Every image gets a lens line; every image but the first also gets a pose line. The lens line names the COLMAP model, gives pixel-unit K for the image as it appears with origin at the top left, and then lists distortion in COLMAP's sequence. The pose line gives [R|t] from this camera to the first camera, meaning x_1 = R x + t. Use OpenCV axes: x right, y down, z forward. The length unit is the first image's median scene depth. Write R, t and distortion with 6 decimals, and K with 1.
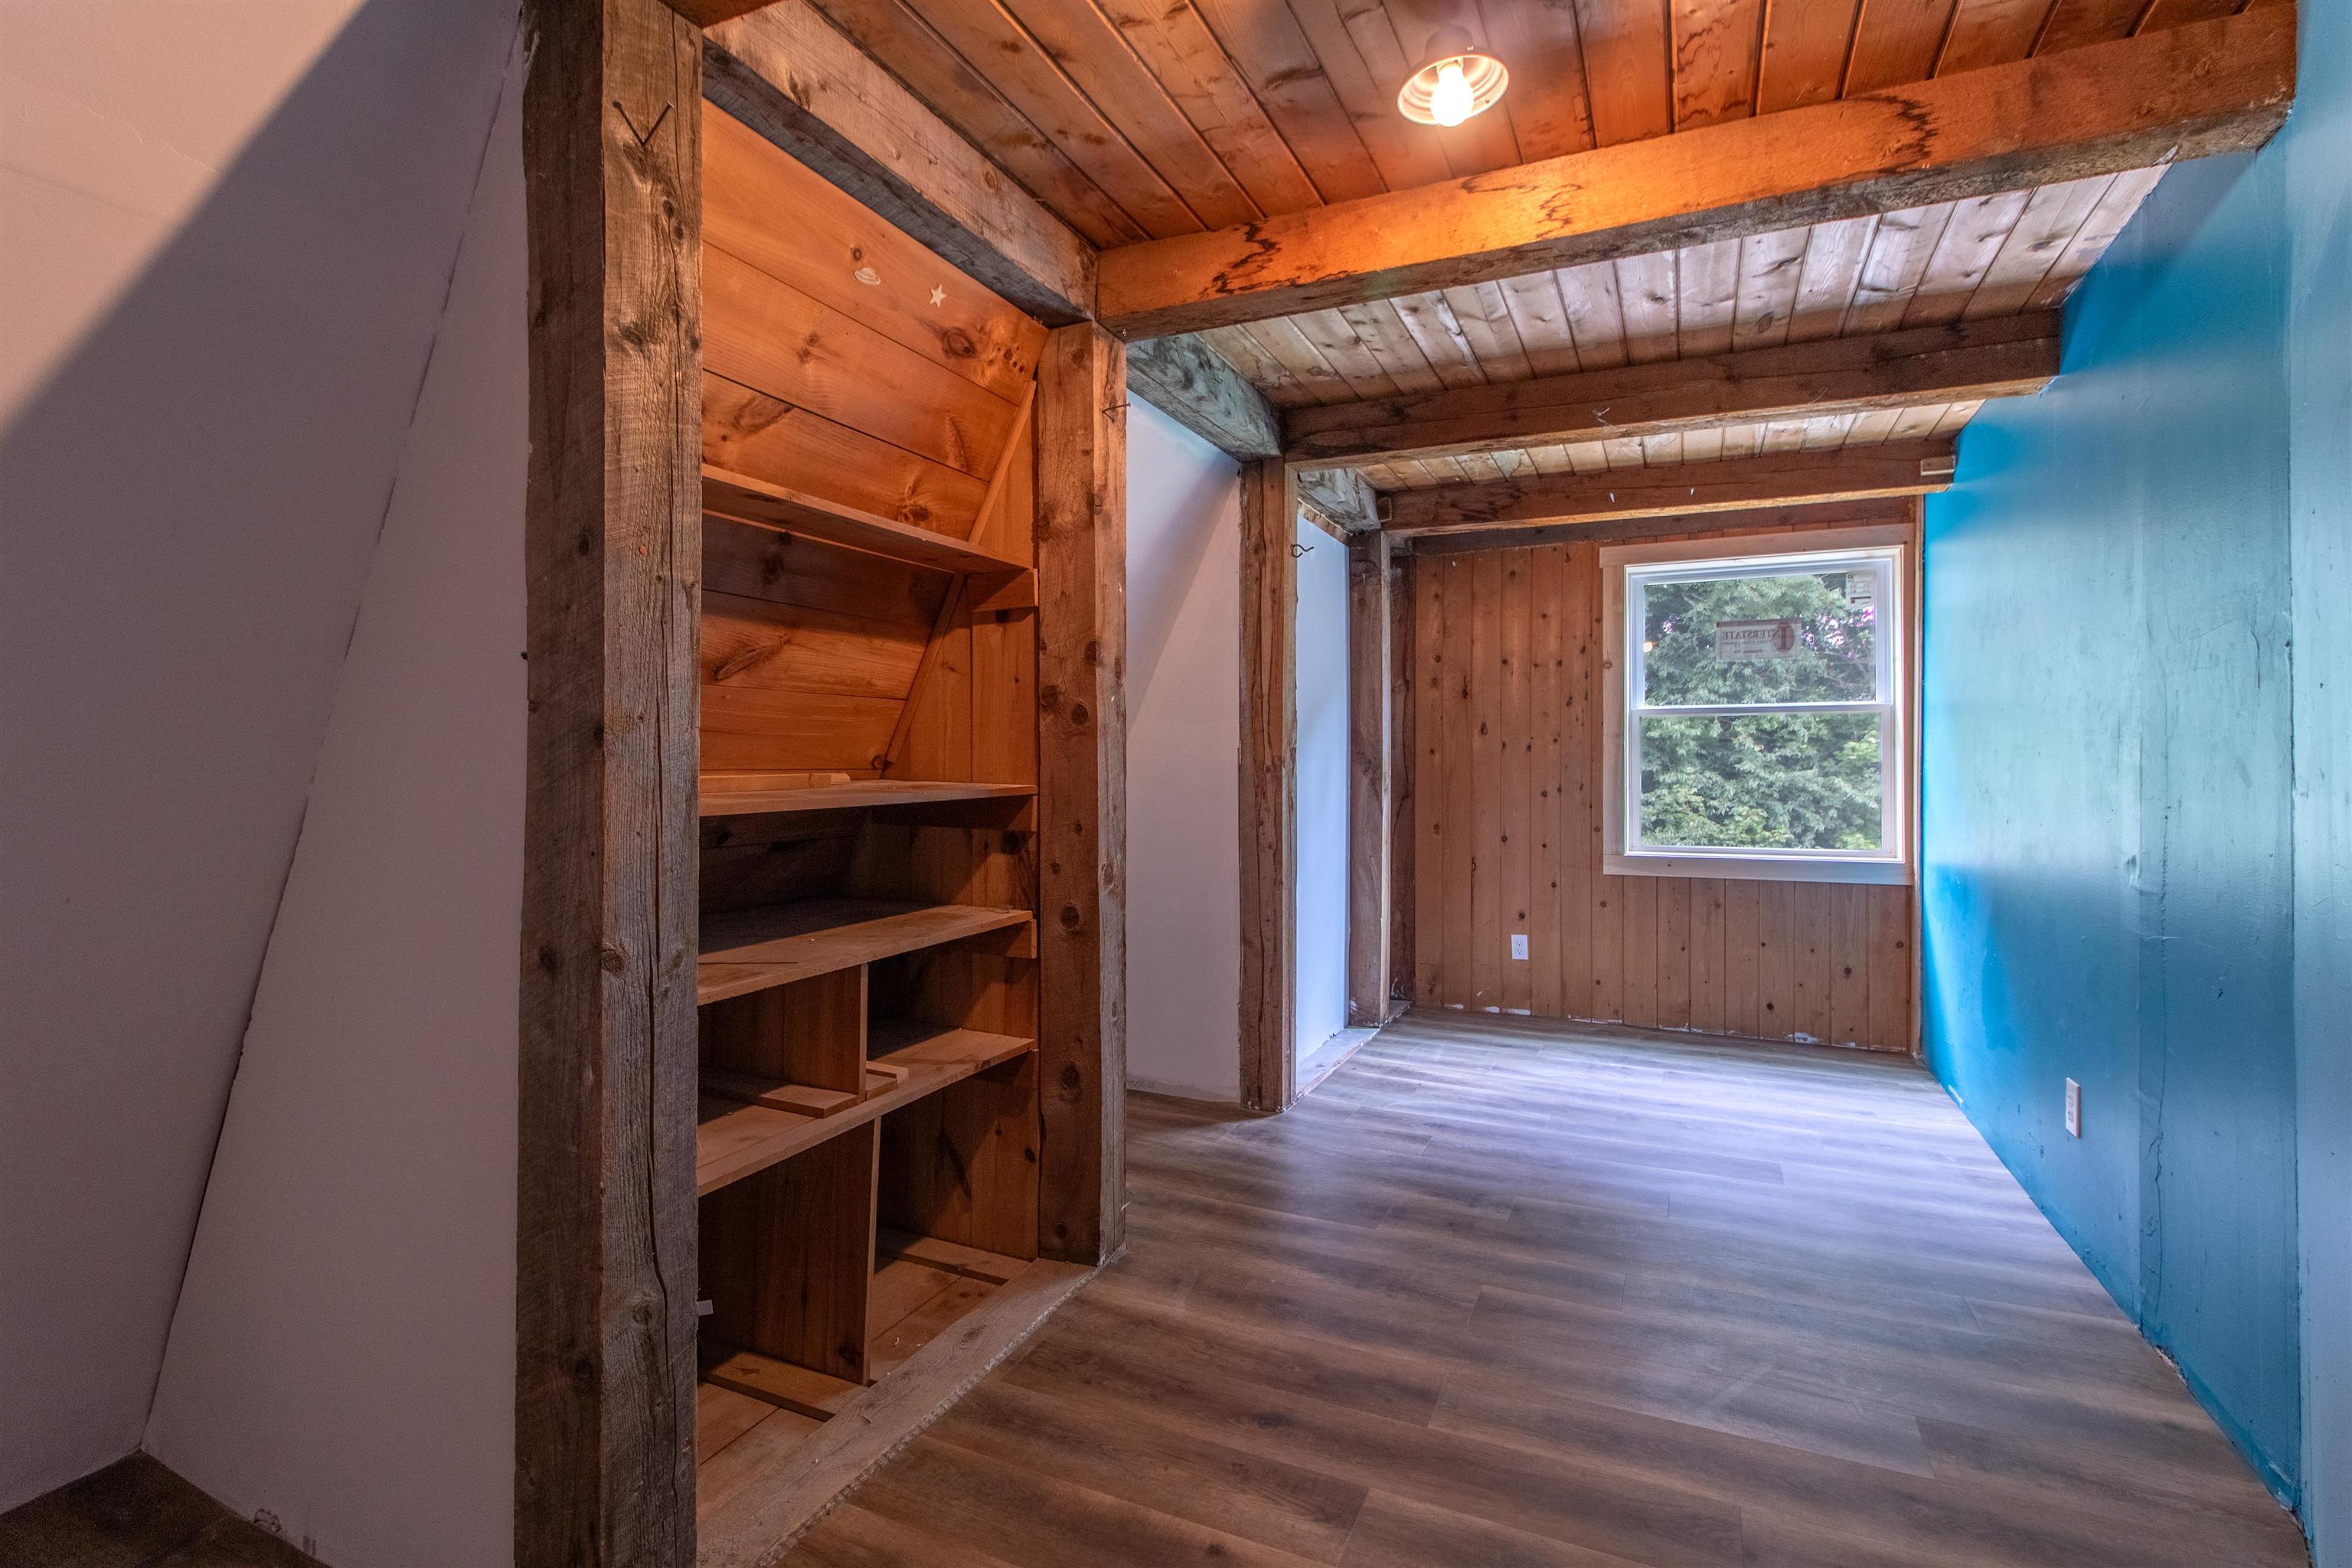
lens RADIAL K [[1107.1, 0, 1168.5], [0, 1107.1, 766.7], [0, 0, 1]] dist [-0.000175, -0.000071]
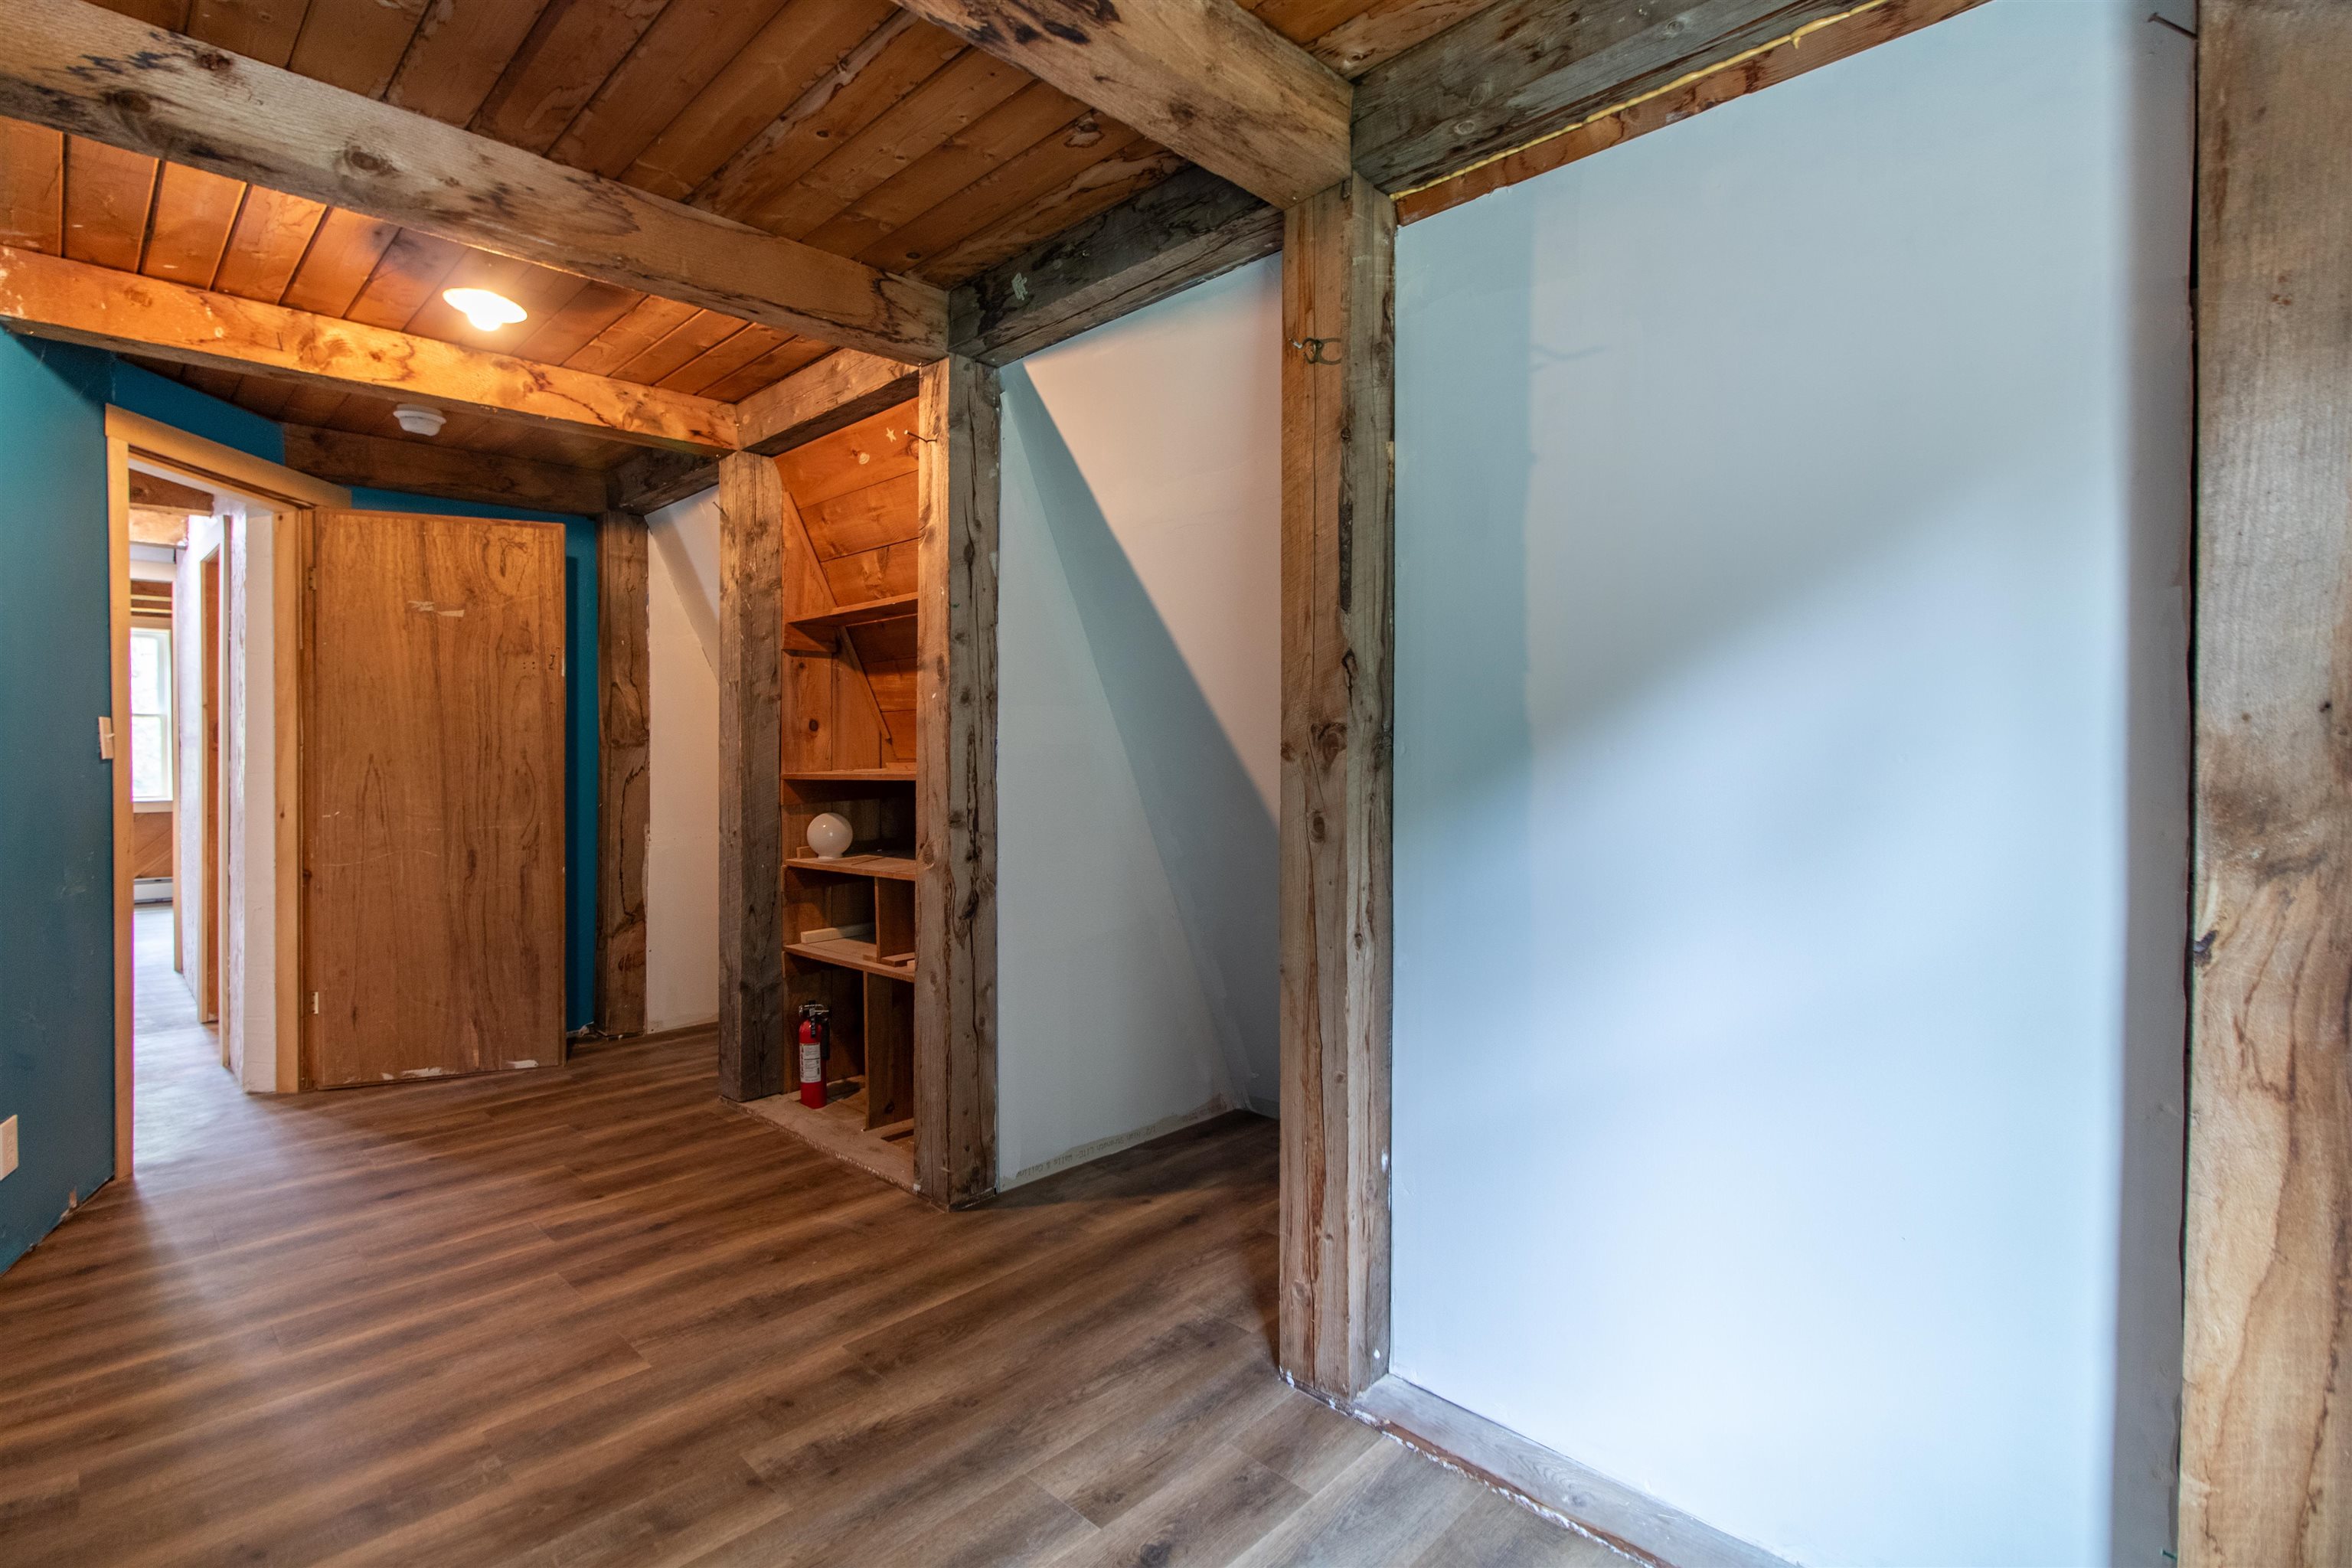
lens RADIAL K [[1107.1, 0, 1166.3], [0, 1107.1, 777.8], [0, 0, 1]] dist [-0.000175, -0.000071]
pose [[-0.333979, 0.012194, -0.942502, 0.986298], [-0.009865, 0.999816, 0.016431, 0.000422], [0.942529, 0.014785, -0.333797, 1.719718]]
